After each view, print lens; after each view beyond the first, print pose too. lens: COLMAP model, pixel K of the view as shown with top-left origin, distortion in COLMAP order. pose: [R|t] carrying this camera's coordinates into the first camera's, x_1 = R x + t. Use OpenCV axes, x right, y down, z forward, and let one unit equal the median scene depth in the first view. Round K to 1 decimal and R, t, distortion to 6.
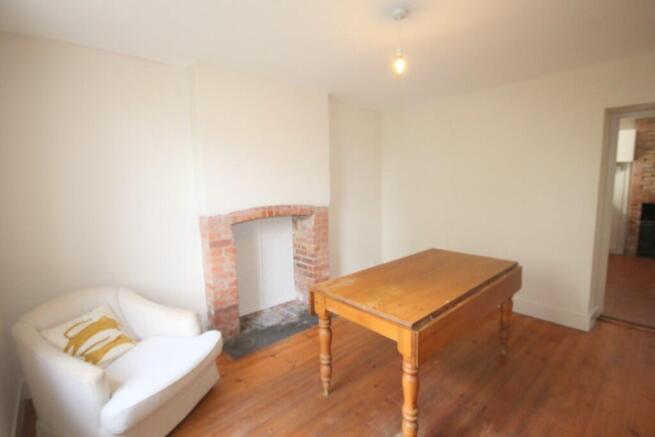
lens RADIAL K [[311.1, 0, 327.9], [0, 311.1, 217.1], [0, 0, 1]] dist [-0.002197, -0.000307]
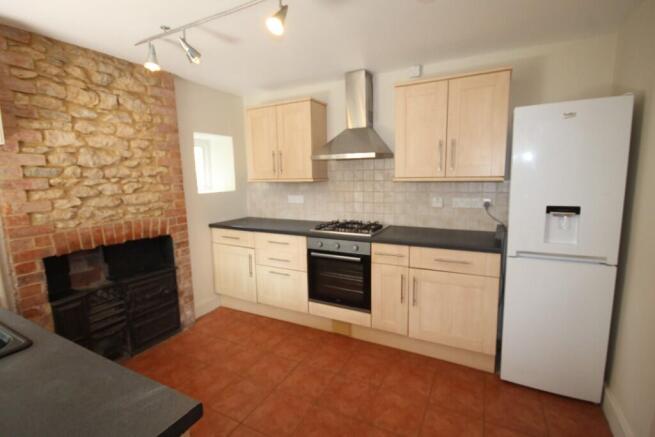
lens RADIAL K [[311.1, 0, 327.6], [0, 311.1, 216.4], [0, 0, 1]] dist [-0.002197, -0.000307]
pose [[-0.335041, -0.092023, 0.937699, 0.547602], [0.135253, 0.980214, 0.144522, -0.104849], [-0.932445, 0.175248, -0.315966, 0.791868]]
